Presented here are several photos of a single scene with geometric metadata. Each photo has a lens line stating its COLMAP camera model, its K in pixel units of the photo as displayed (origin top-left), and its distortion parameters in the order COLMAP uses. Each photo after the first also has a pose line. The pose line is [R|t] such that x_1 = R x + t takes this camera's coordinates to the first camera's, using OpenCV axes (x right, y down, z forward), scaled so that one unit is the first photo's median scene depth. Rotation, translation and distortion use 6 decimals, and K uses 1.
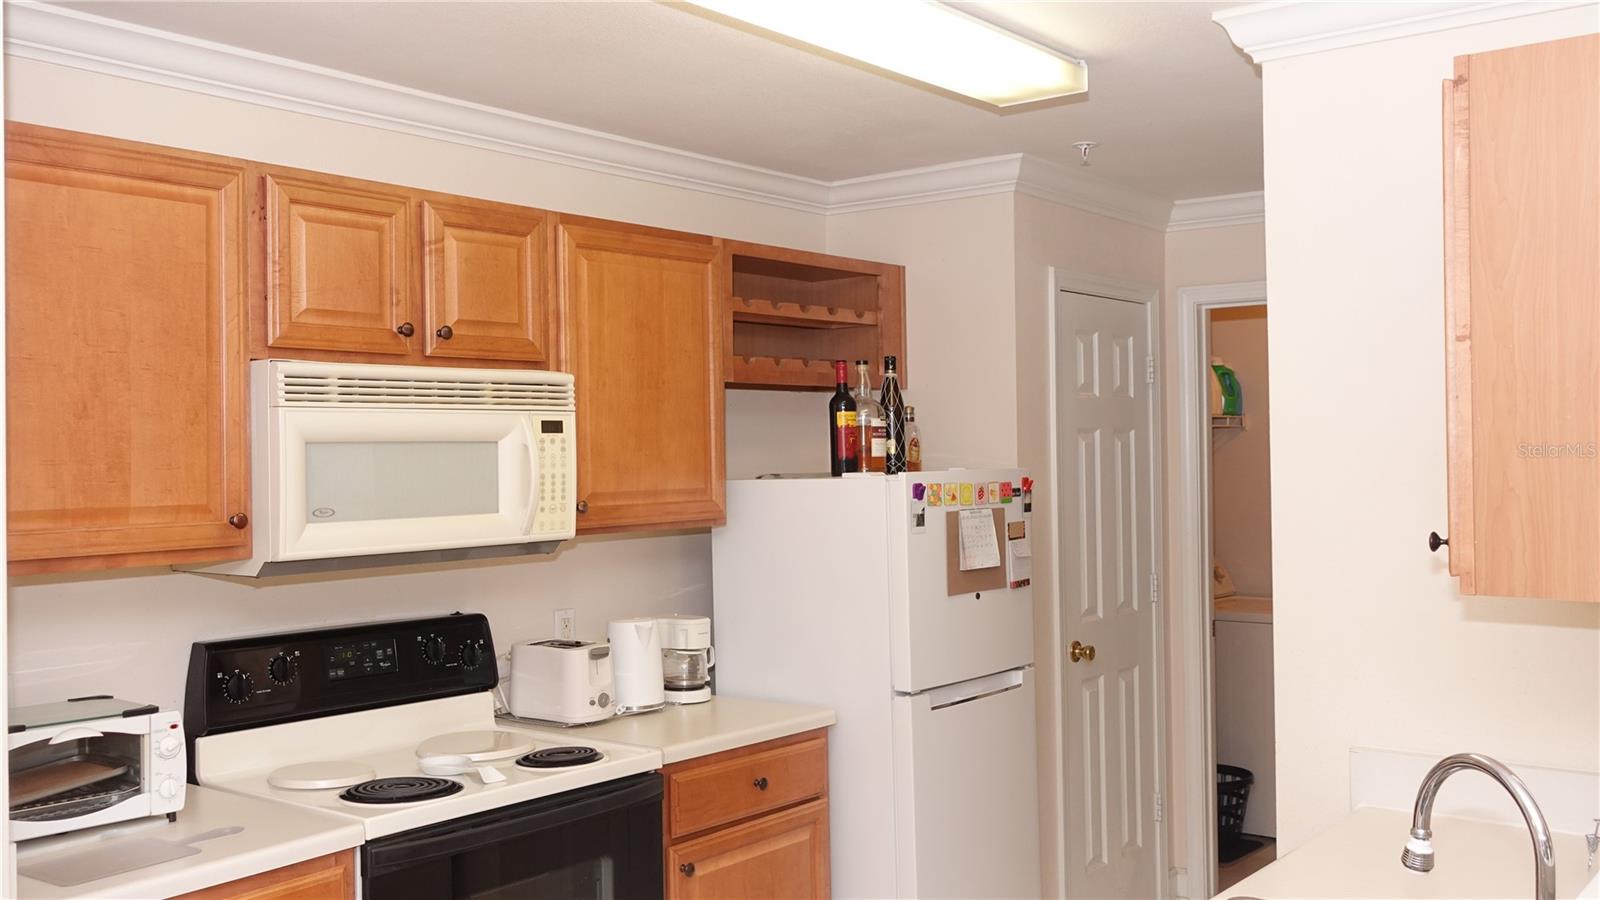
lens RADIAL K [[1466.1, 0, 800.9], [0, 1466.1, 448.4], [0, 0, 1]] dist [0.013826, 0.000000]
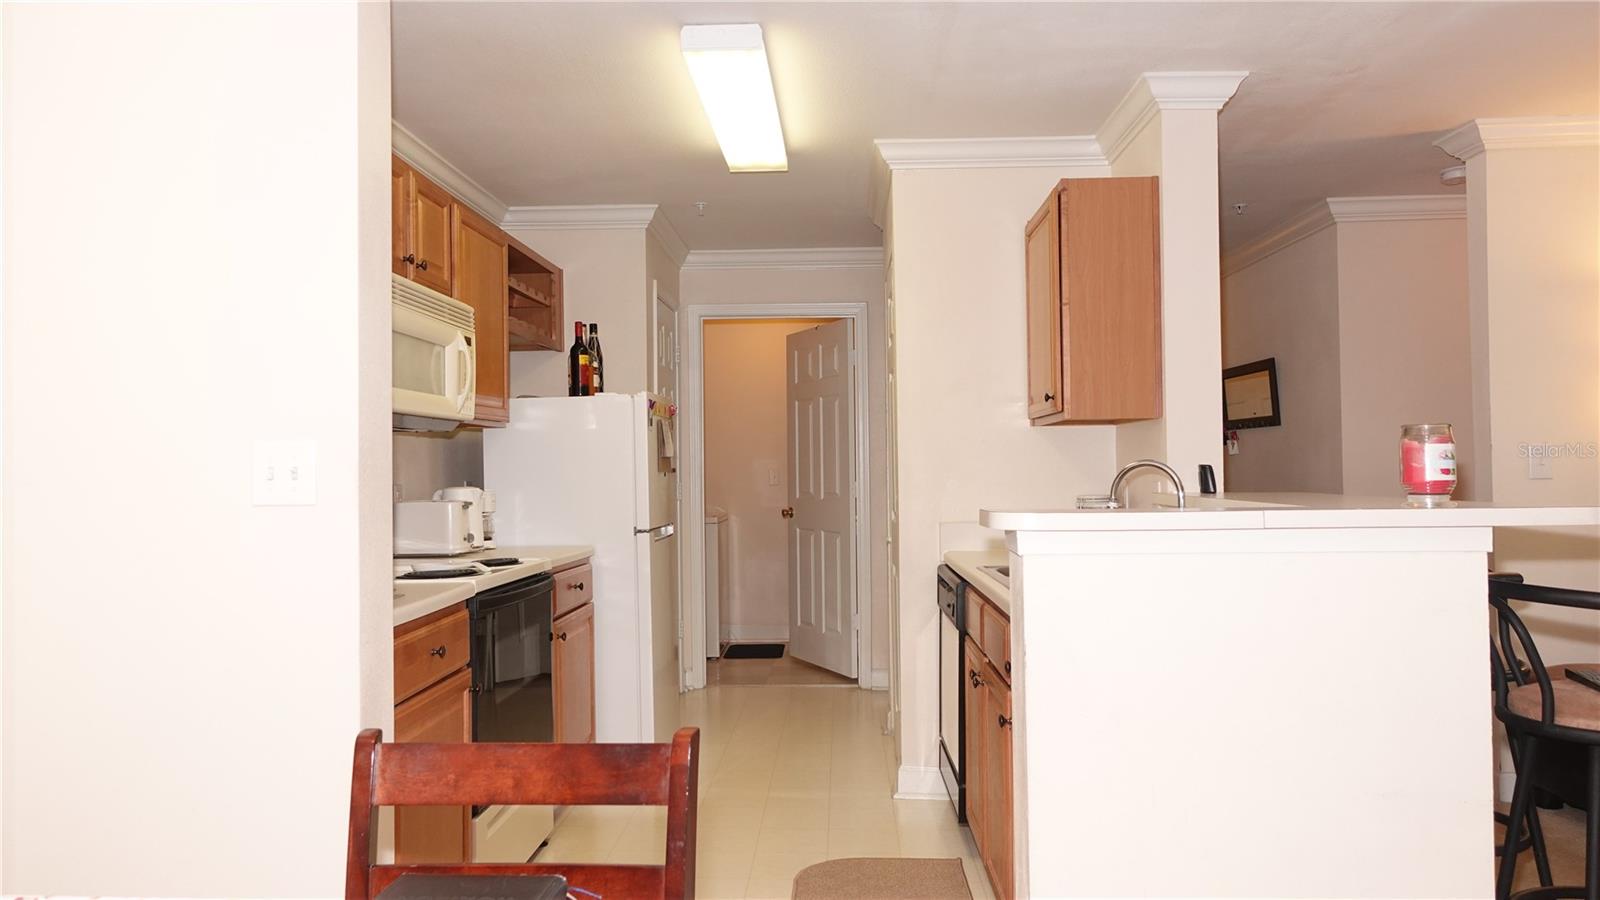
lens RADIAL K [[1104.7, 0, 800.8], [0, 1104.7, 454.6], [0, 0, 1]] dist [0.002421, 0.000149]
pose [[0.809417, 0.009422, 0.587159, -0.488820], [-0.000343, 0.999879, -0.015572, 0.102023], [-0.587235, 0.012403, 0.809322, -0.069070]]
